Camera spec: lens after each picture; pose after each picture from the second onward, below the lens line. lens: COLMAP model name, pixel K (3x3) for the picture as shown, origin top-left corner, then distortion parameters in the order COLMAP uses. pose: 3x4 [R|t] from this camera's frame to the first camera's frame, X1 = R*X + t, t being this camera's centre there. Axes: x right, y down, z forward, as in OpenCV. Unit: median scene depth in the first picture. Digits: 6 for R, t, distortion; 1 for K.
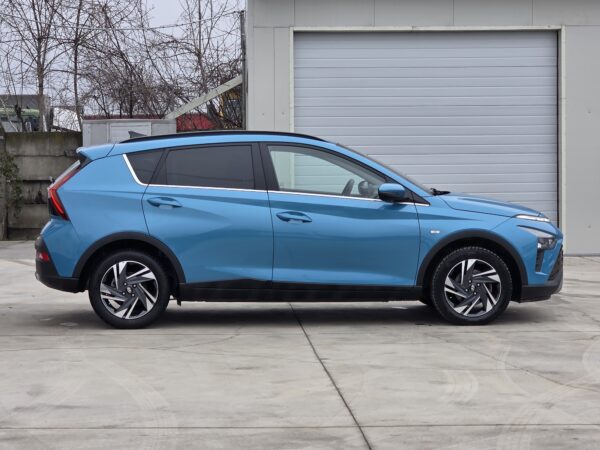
lens RADIAL K [[1631.6, 0, 299.8], [0, 1631.6, 224.9], [0, 0, 1]] dist [-0.217216, 0.000000]
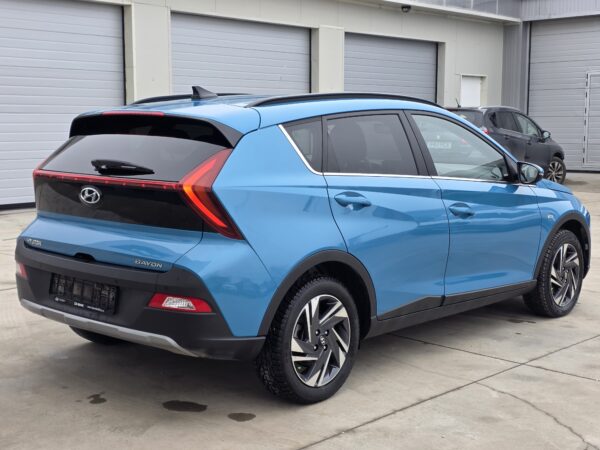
lens RADIAL K [[892.7, 0, 278.2], [0, 892.7, 217.0], [0, 0, 1]] dist [0.034649, 0.000000]
pose [[0.684454, -0.067618, 0.725913, -0.366442], [0.011066, 0.996539, 0.082392, -0.037013], [-0.728972, -0.048360, 0.682833, 0.776118]]
